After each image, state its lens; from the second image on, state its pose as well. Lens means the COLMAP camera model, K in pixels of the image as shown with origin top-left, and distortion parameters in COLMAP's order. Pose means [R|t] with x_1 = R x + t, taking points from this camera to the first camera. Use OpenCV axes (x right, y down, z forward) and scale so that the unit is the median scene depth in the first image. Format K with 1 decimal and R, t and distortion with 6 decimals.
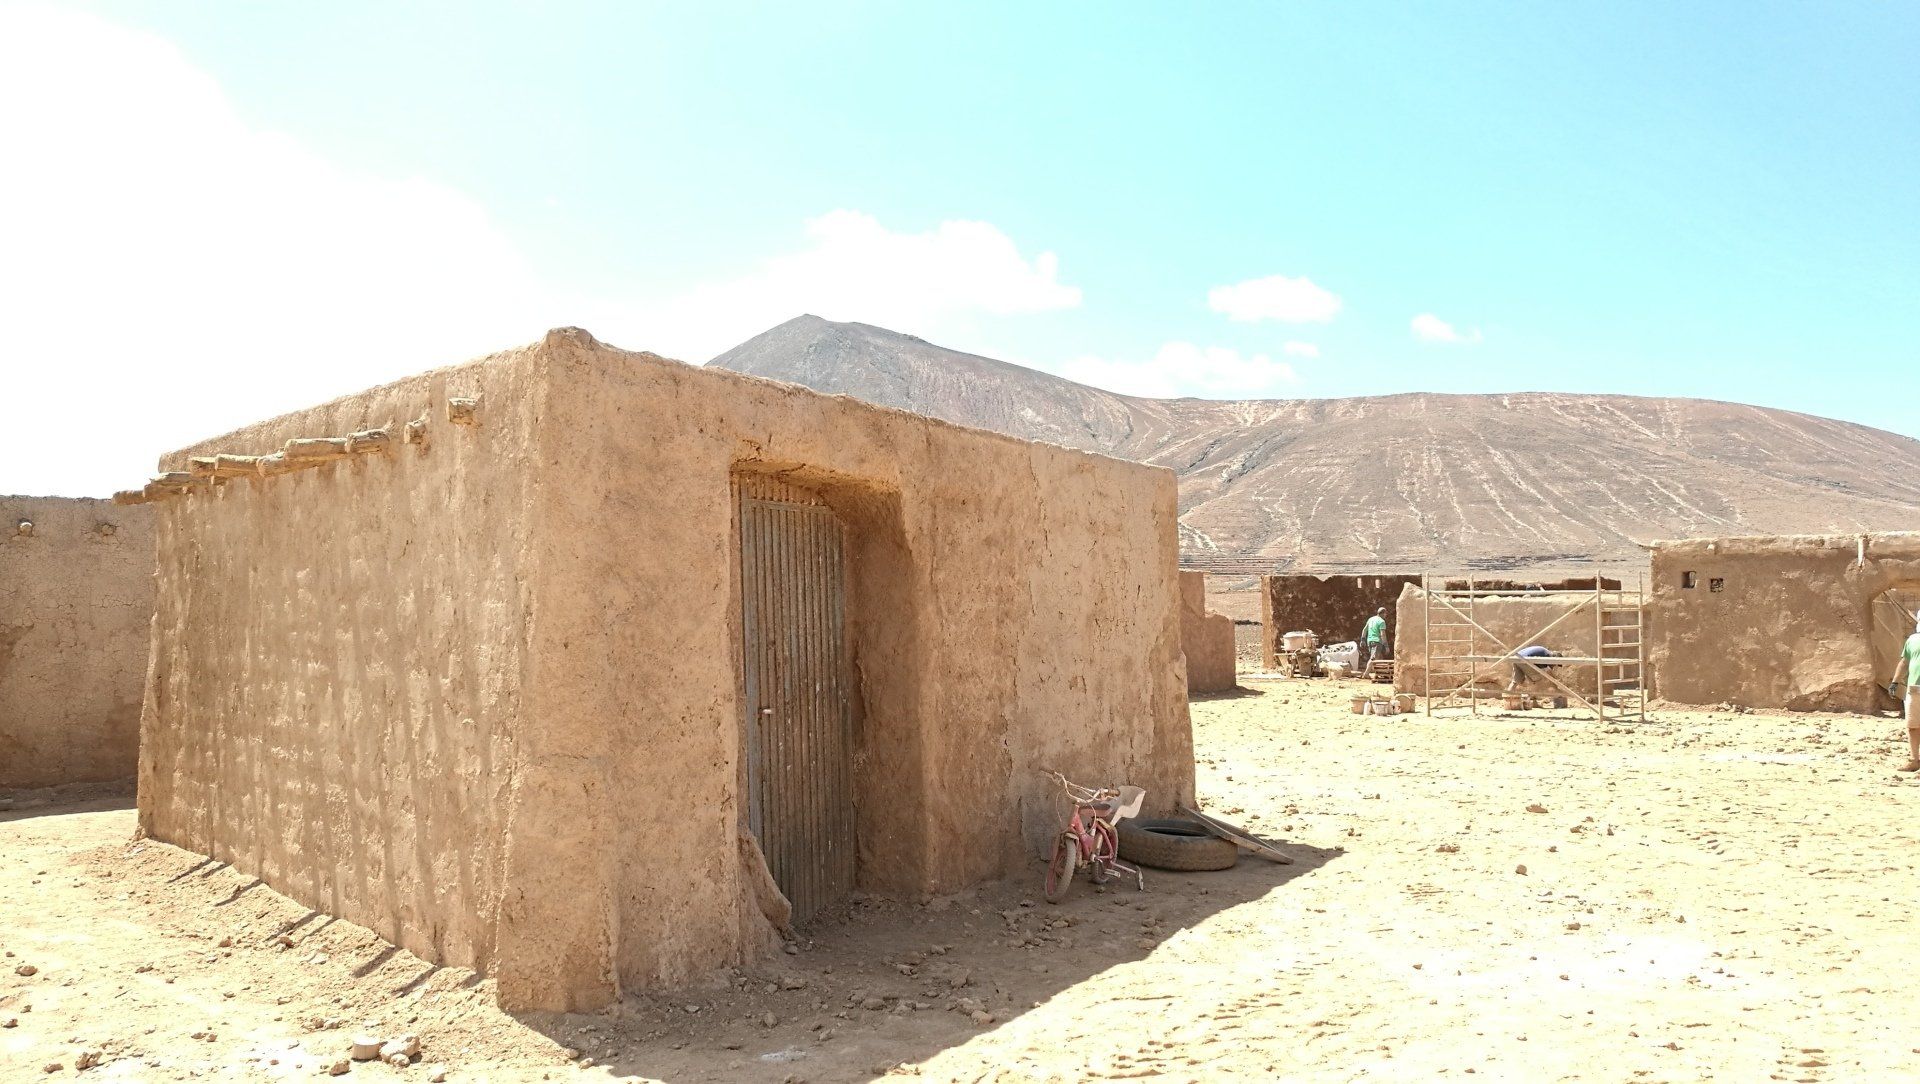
lens RADIAL K [[1501.8, 0, 950.0], [0, 1501.8, 501.9], [0, 0, 1]] dist [0.004304, 0.004579]
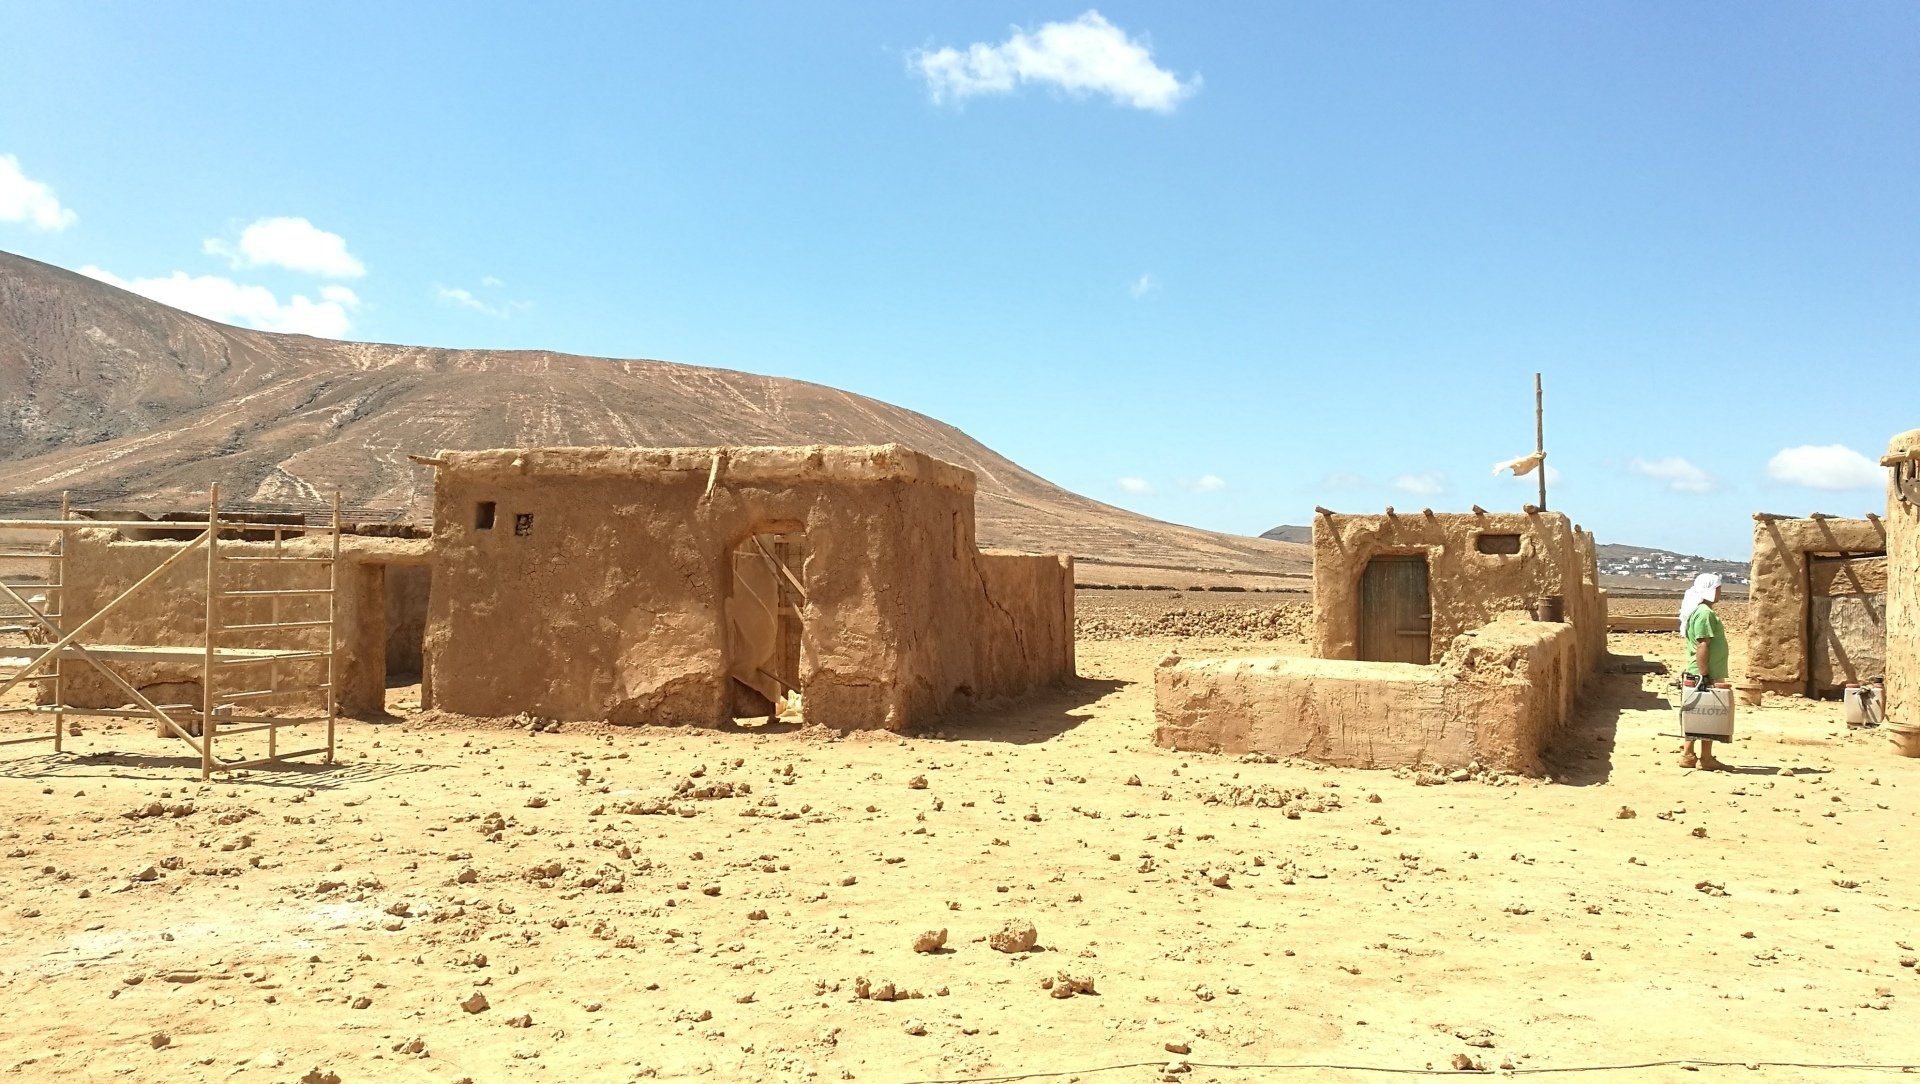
lens RADIAL K [[1501.8, 0, 937.3], [0, 1501.8, 536.2], [0, 0, 1]] dist [0.004304, 0.004579]
pose [[0.847791, 0.023086, 0.529827, 0.333420], [-0.050276, 0.998051, 0.036959, 0.029115], [-0.527941, -0.057971, 0.847300, 0.390285]]
